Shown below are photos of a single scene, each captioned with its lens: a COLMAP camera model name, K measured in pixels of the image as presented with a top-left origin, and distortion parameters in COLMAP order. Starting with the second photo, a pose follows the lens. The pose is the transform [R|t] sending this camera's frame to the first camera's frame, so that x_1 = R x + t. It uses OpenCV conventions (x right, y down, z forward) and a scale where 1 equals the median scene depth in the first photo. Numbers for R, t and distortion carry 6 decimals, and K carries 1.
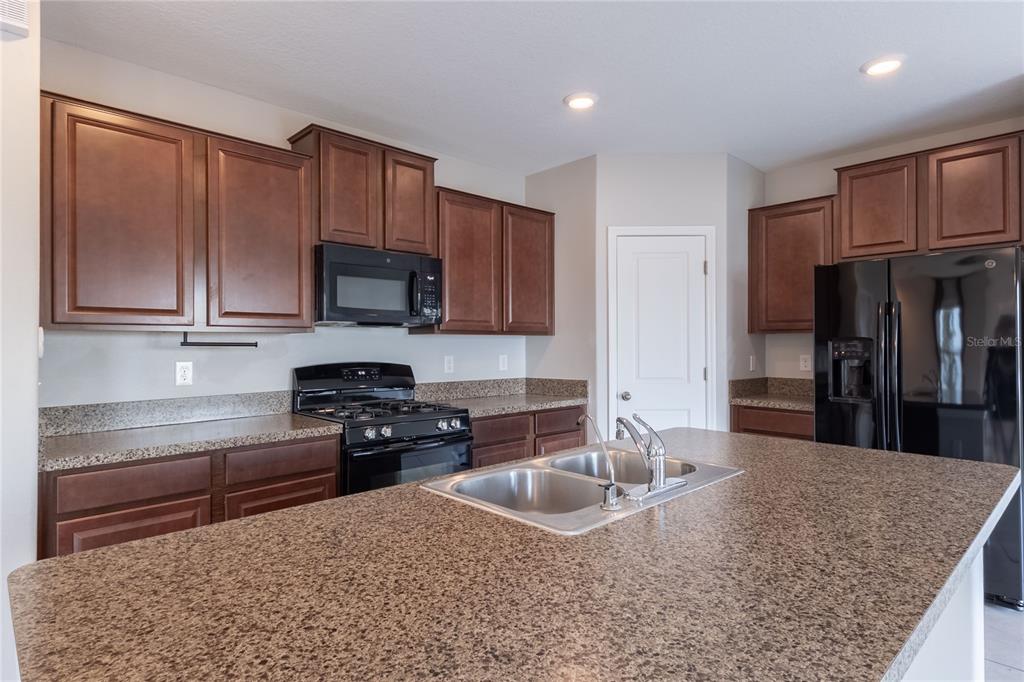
lens RADIAL K [[557.9, 0, 512.0], [0, 557.9, 341.0], [0, 0, 1]] dist [0.037552, -0.021254]
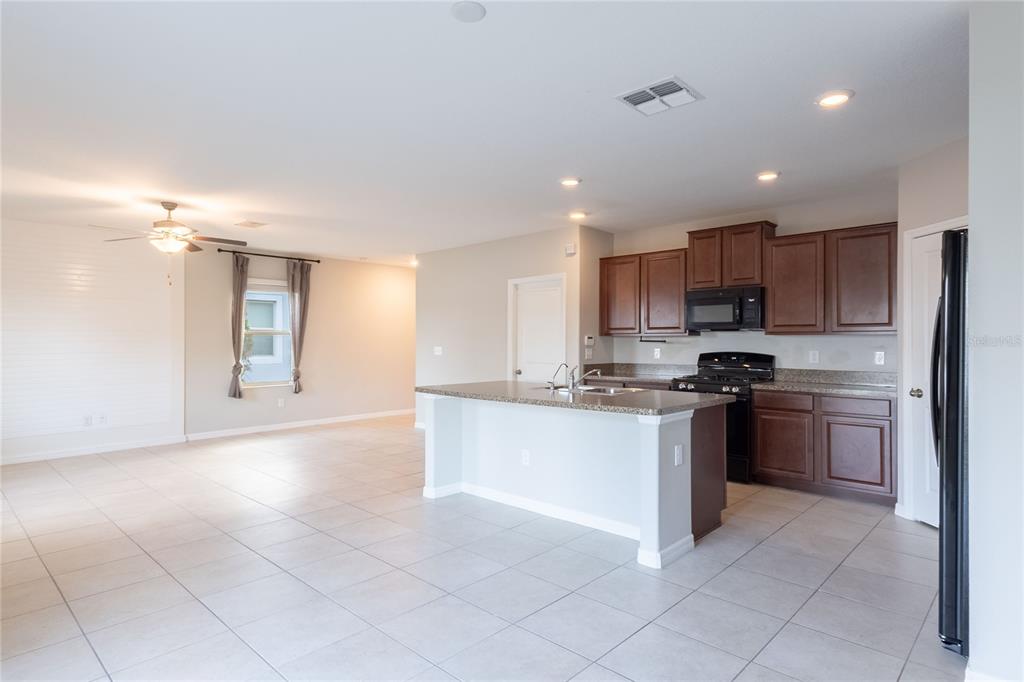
lens RADIAL K [[557.9, 0, 512.0], [0, 557.9, 341.0], [0, 0, 1]] dist [0.037552, -0.021254]
pose [[0.040921, -0.000966, -0.999162, 1.446019], [-0.000047, 1.000000, -0.000968, 0.006095], [0.999162, 0.000086, 0.040921, 0.258356]]
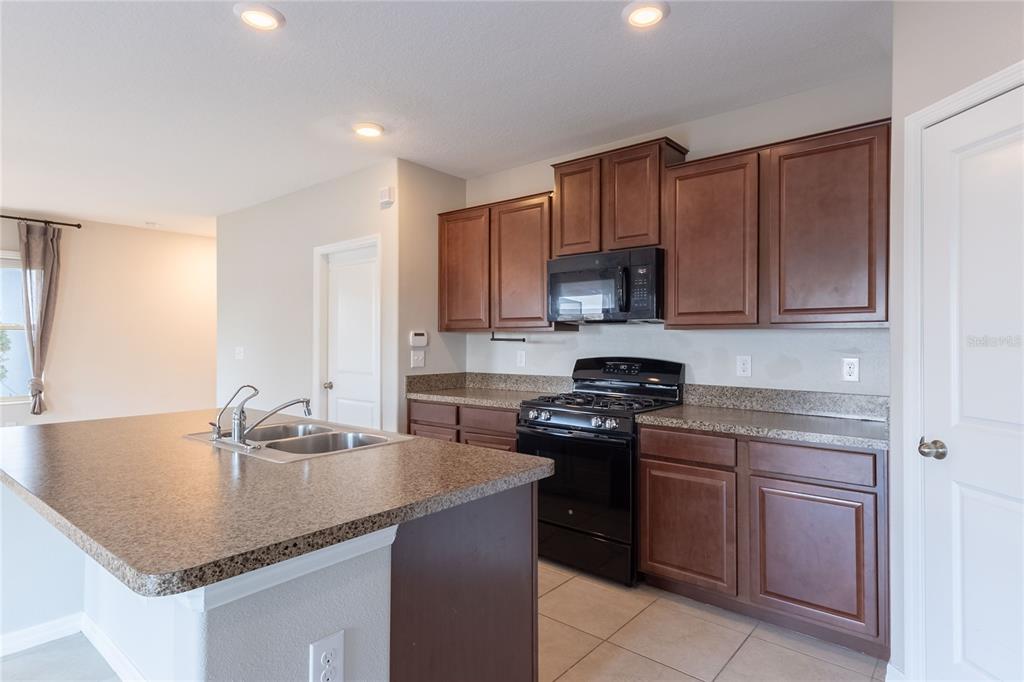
lens RADIAL K [[557.9, 0, 512.0], [0, 557.9, 341.0], [0, 0, 1]] dist [0.037552, -0.021254]
pose [[0.099974, 0.004092, -0.994982, 0.789469], [0.000173, 0.999991, 0.004130, 0.002694], [0.994990, -0.000585, 0.099973, 0.696553]]
